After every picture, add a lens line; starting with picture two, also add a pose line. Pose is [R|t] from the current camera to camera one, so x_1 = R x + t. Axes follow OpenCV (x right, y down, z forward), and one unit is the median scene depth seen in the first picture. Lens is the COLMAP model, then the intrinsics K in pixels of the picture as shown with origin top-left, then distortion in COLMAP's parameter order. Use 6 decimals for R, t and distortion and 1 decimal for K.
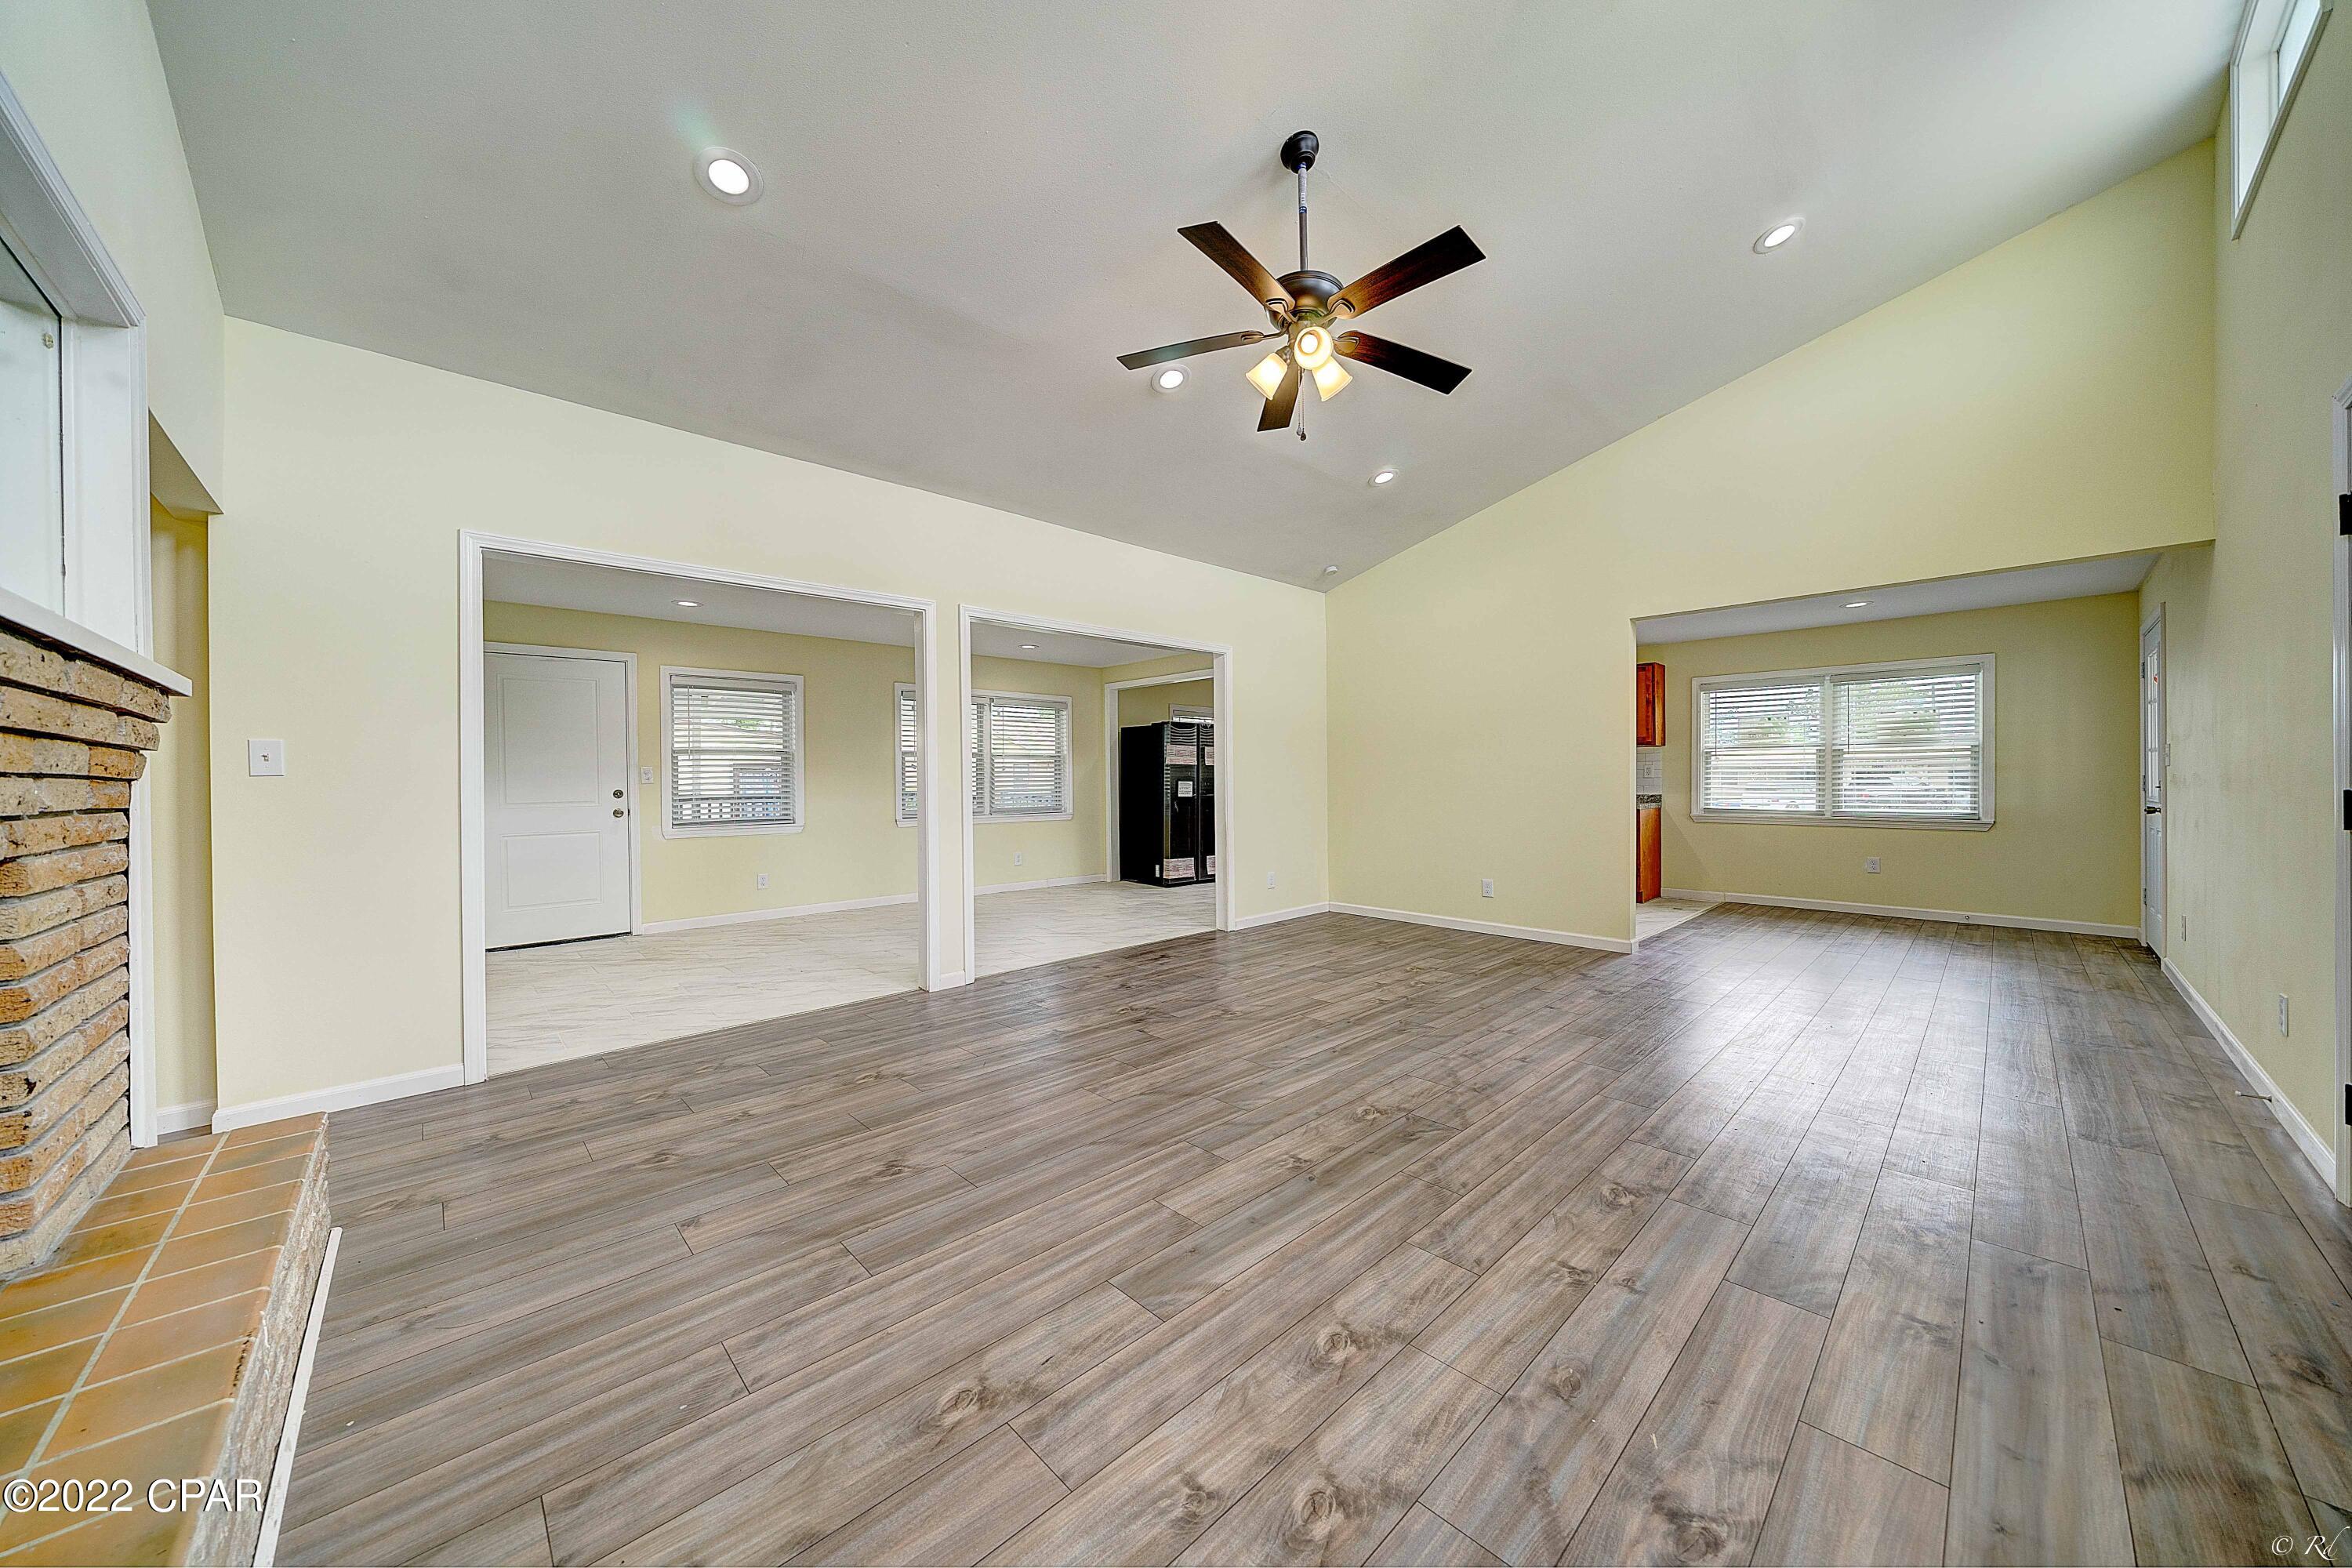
lens RADIAL K [[800.8, 0, 1174.2], [0, 800.8, 784.4], [0, 0, 1]] dist [-0.005330, -0.000330]
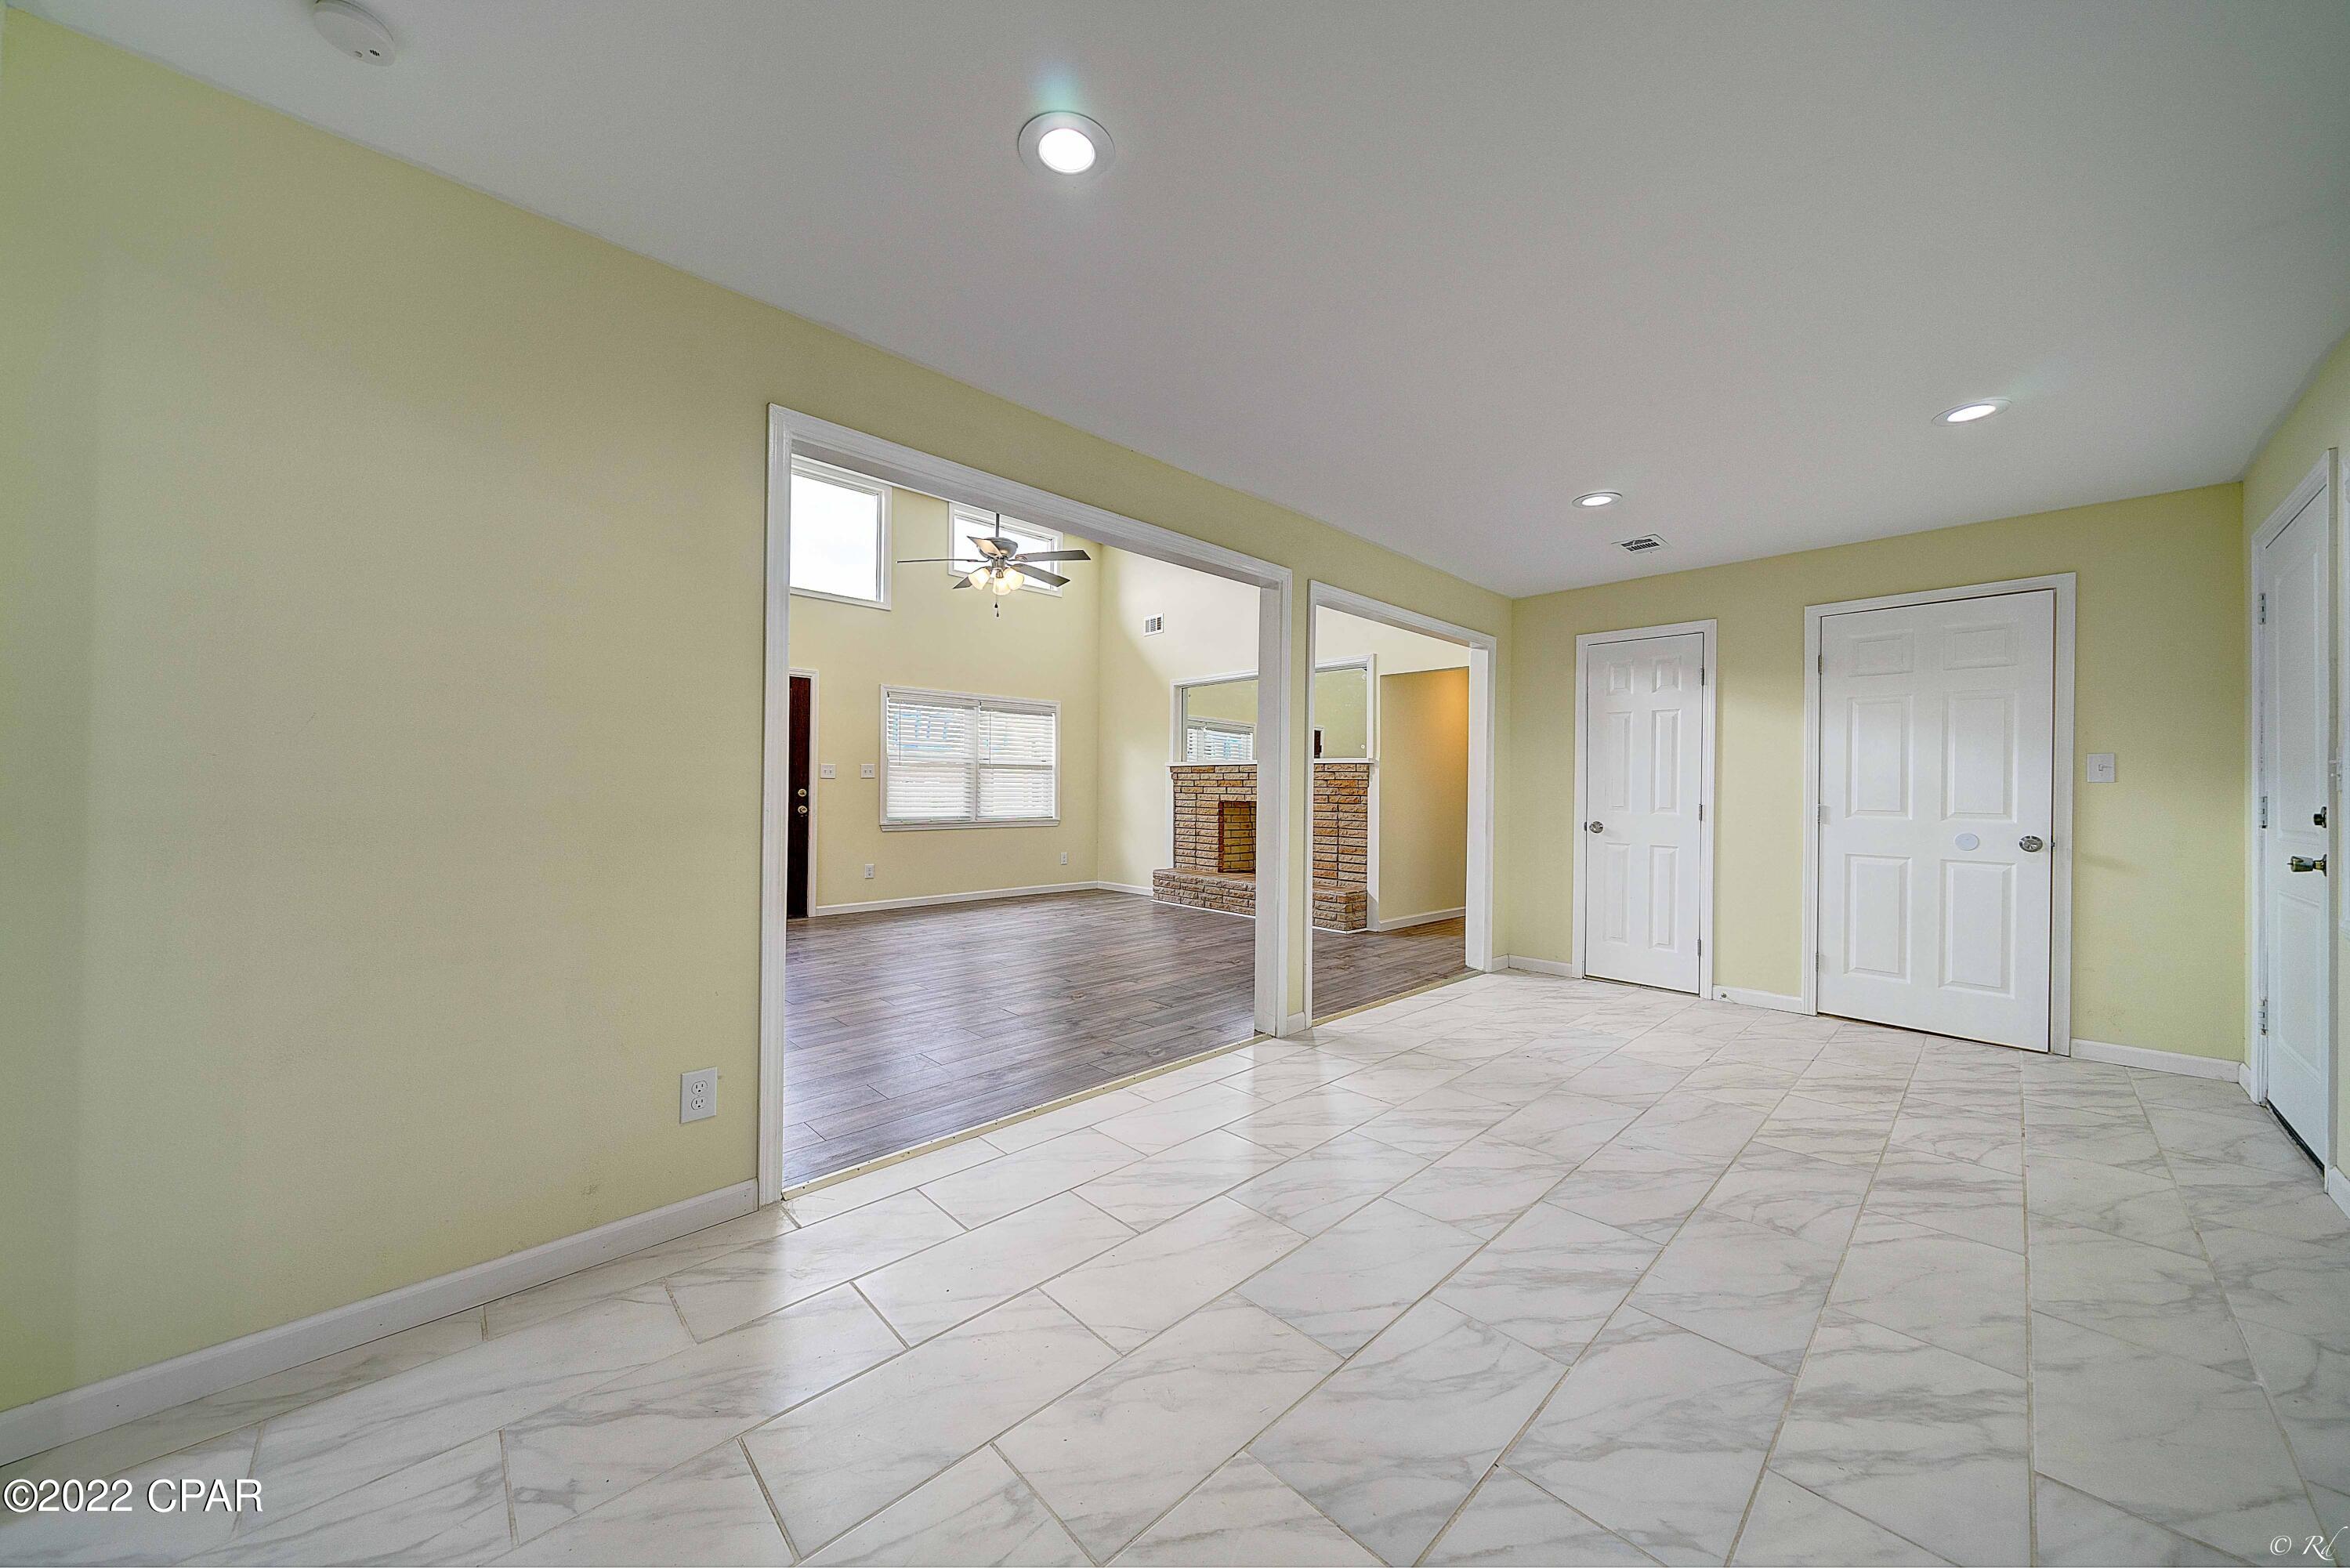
lens RADIAL K [[800.1, 0, 1173.2], [0, 800.1, 784.4], [0, 0, 1]] dist [-0.005330, -0.000330]
pose [[-0.999986, 0.000254, -0.005237, -0.222112], [0.000265, 0.999998, -0.002084, -0.007750], [0.005236, -0.002085, -0.999984, 2.503343]]
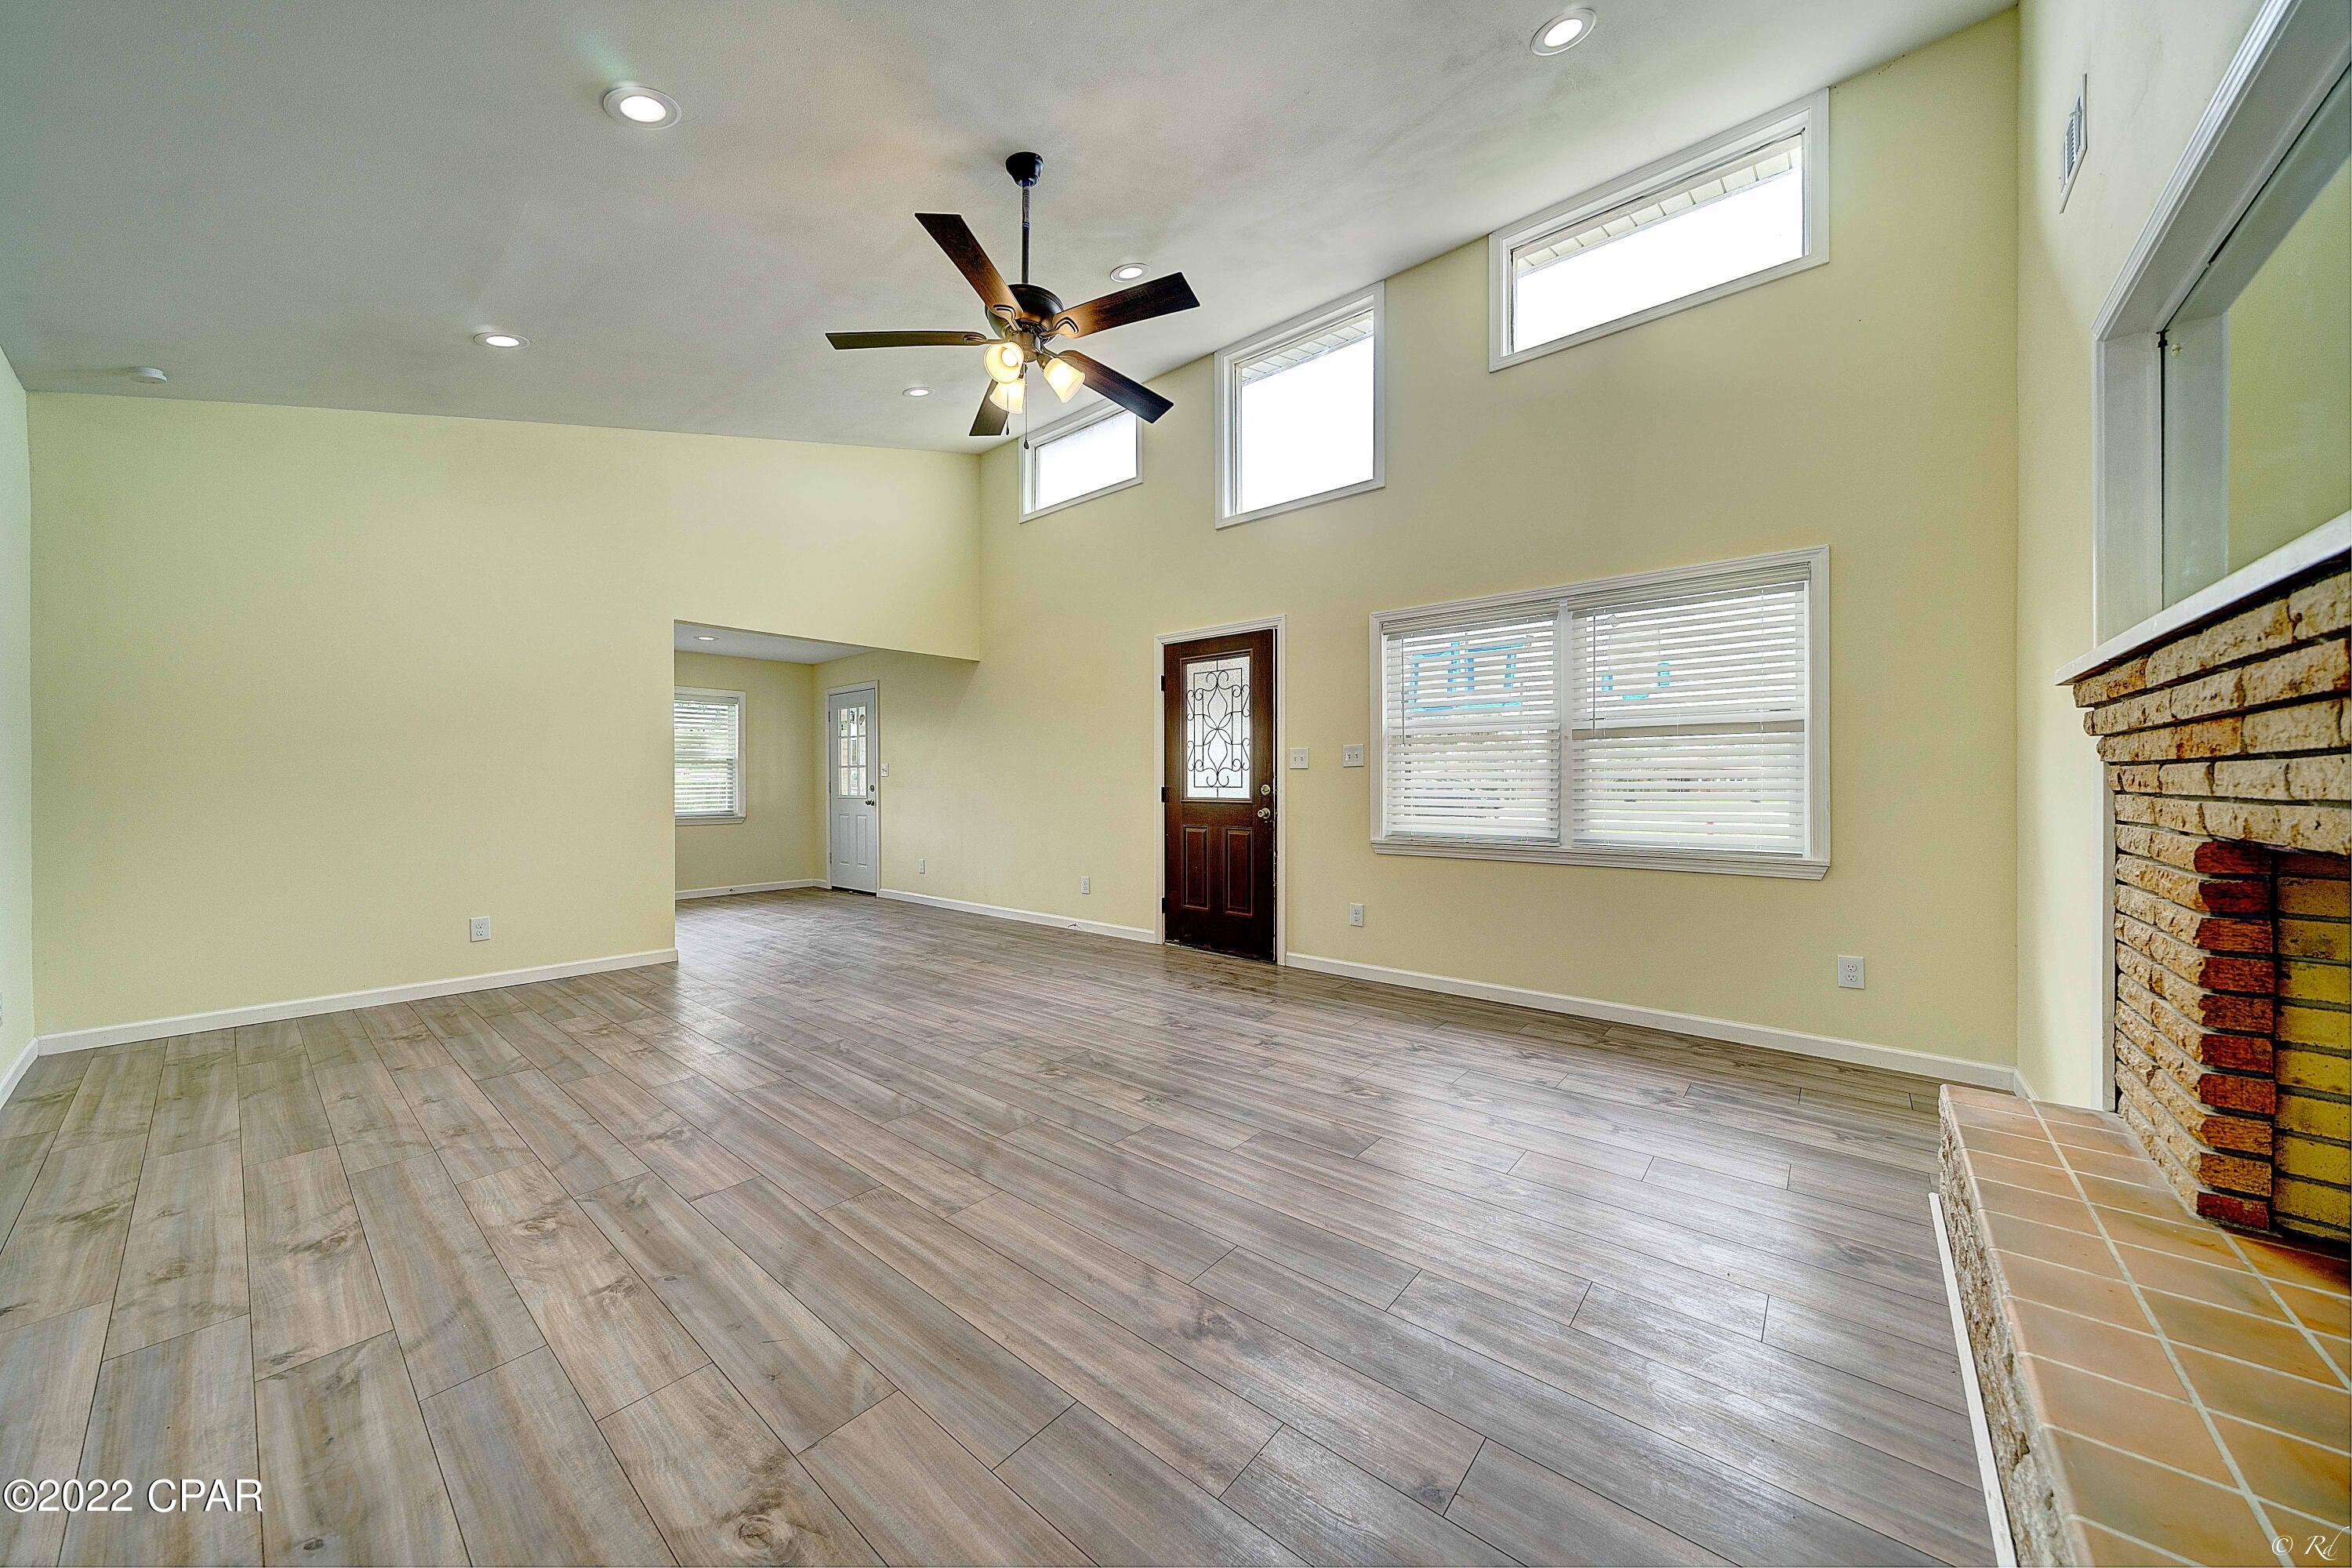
lens RADIAL K [[800.8, 0, 1174.2], [0, 800.8, 784.4], [0, 0, 1]] dist [-0.005330, -0.000330]
pose [[-0.113157, 0.005142, 0.993564, -0.734509], [0.006326, 0.999970, -0.004455, 0.005695], [-0.993557, 0.005781, -0.113186, 0.776793]]
